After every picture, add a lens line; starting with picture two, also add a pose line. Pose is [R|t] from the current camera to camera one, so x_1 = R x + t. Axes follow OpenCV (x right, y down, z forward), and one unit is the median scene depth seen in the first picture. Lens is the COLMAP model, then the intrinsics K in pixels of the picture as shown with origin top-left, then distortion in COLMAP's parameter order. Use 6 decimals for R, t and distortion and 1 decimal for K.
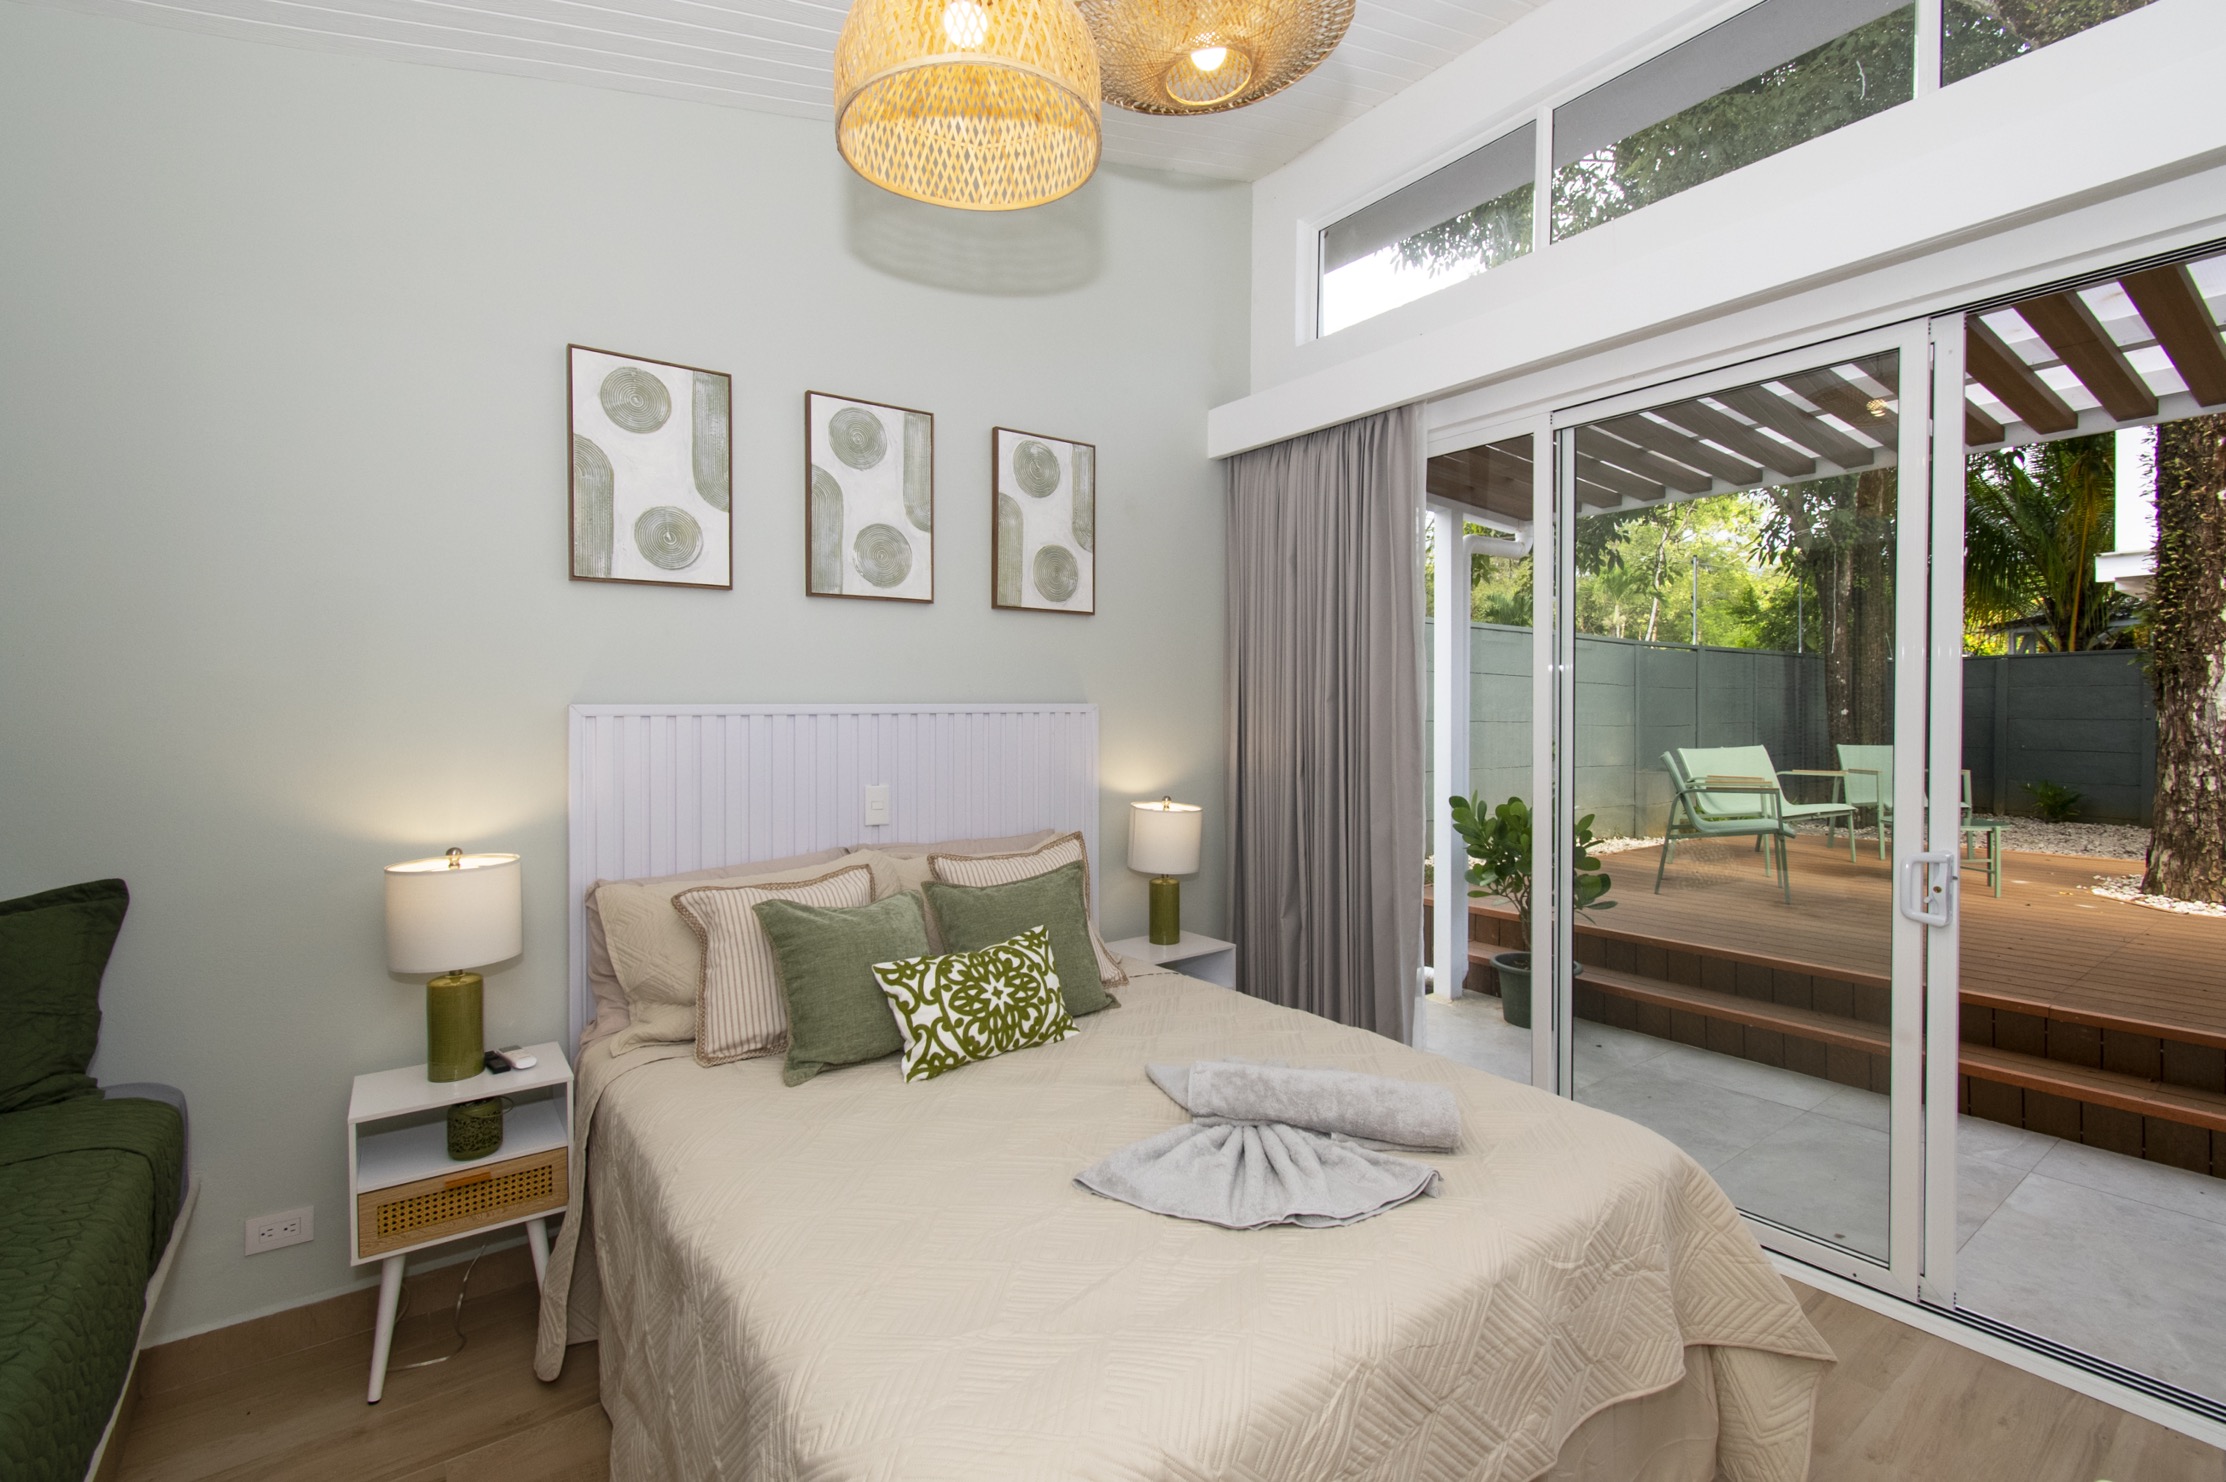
lens RADIAL K [[997.3, 0, 1020.3], [0, 997.3, 742.5], [0, 0, 1]] dist [0.005586, -0.002183]
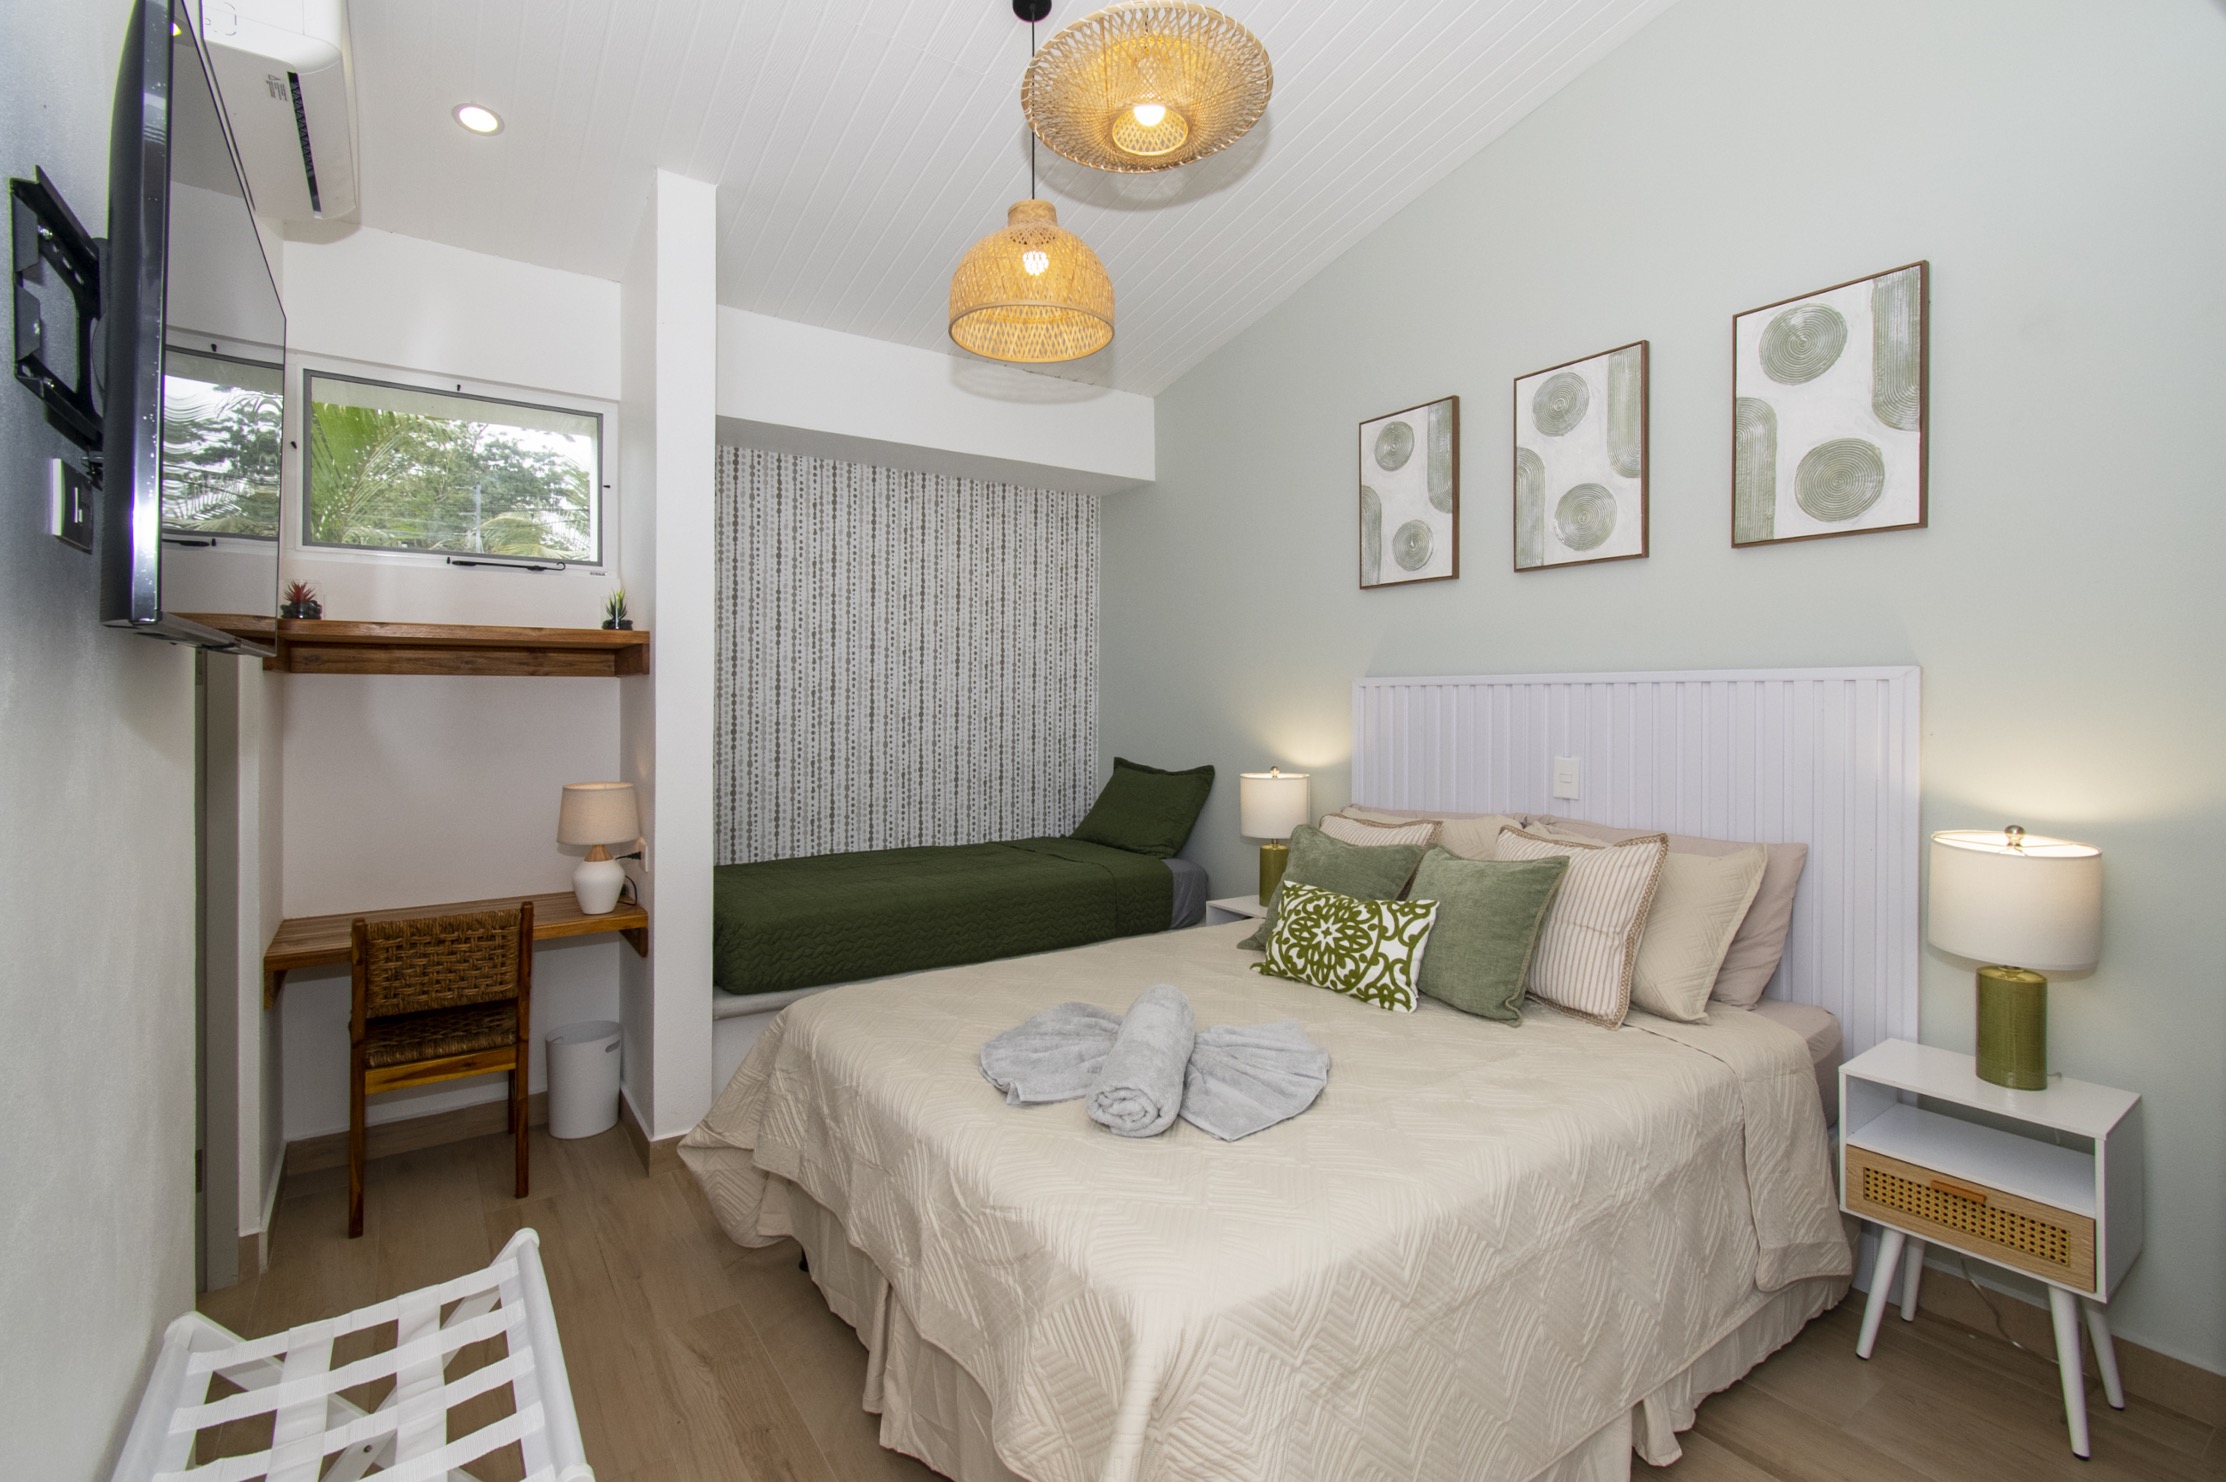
lens RADIAL K [[997.3, 0, 1126.1], [0, 997.3, 693.7], [0, 0, 1]] dist [0.005586, -0.002183]
pose [[0.021894, 0.010969, -0.999700, 0.815011], [-0.015005, 0.999831, 0.010642, -0.022335], [0.999648, 0.014767, 0.022055, 0.548936]]
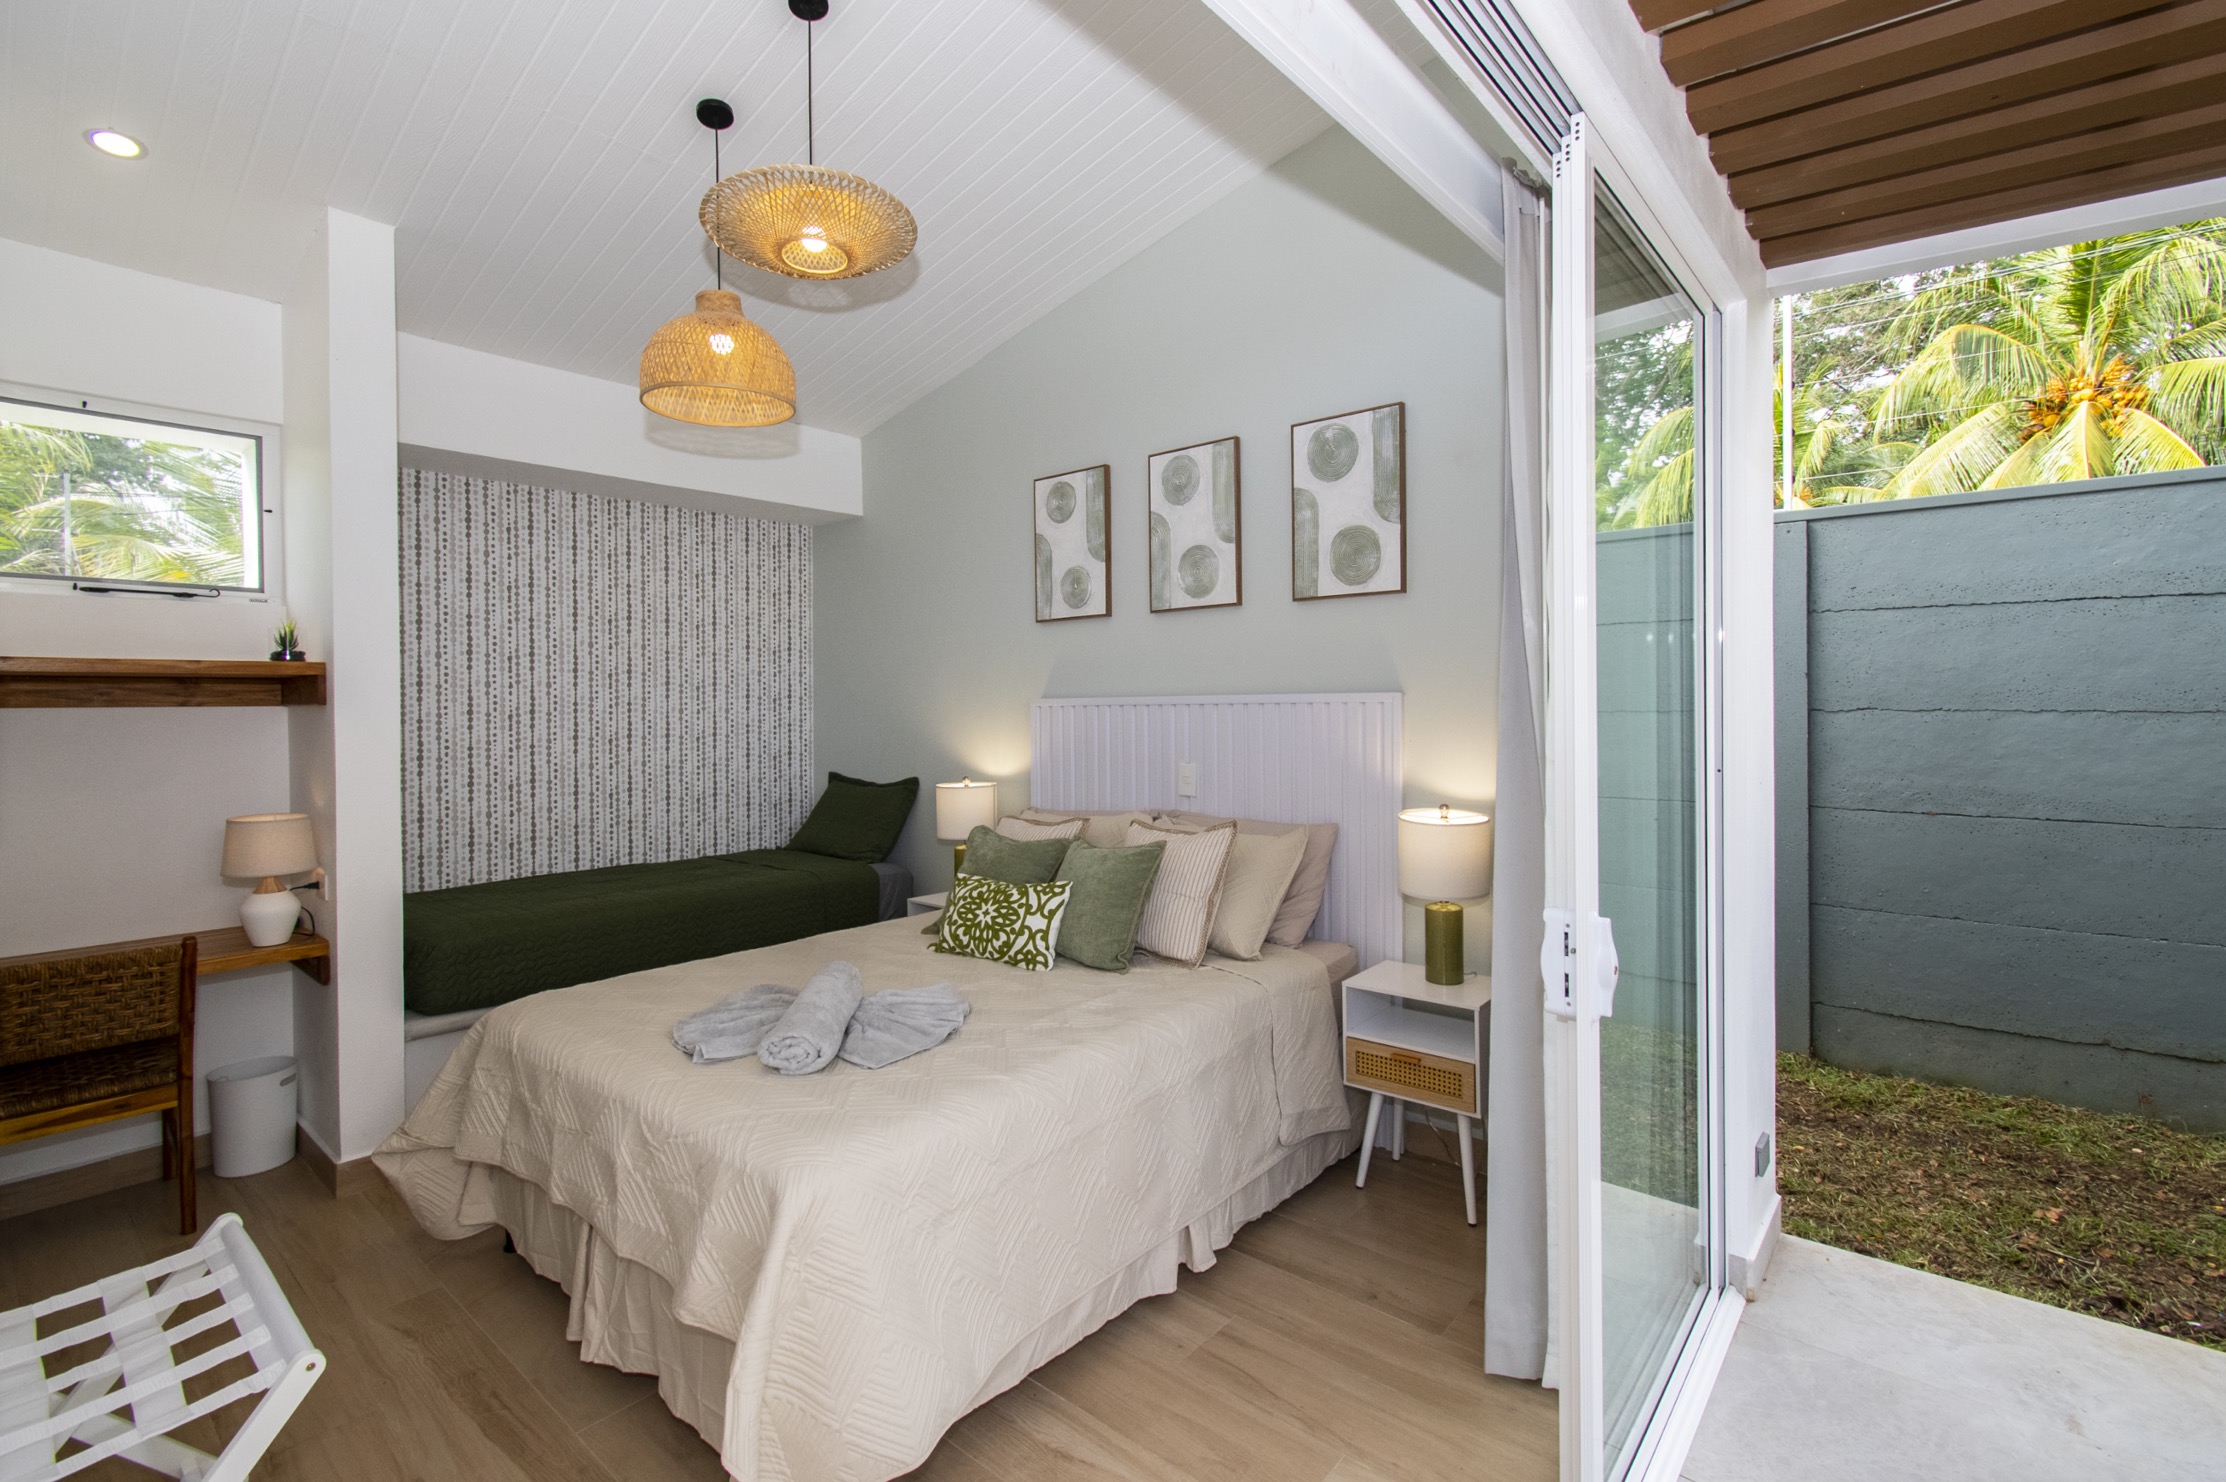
lens RADIAL K [[997.3, 0, 1132.9], [0, 997.3, 707.7], [0, 0, 1]] dist [0.005586, -0.002183]
pose [[0.271006, 0.015799, -0.962448, 1.005174], [-0.005587, 0.999874, 0.014840, -0.041780], [0.962561, 0.001356, 0.271060, 0.605856]]
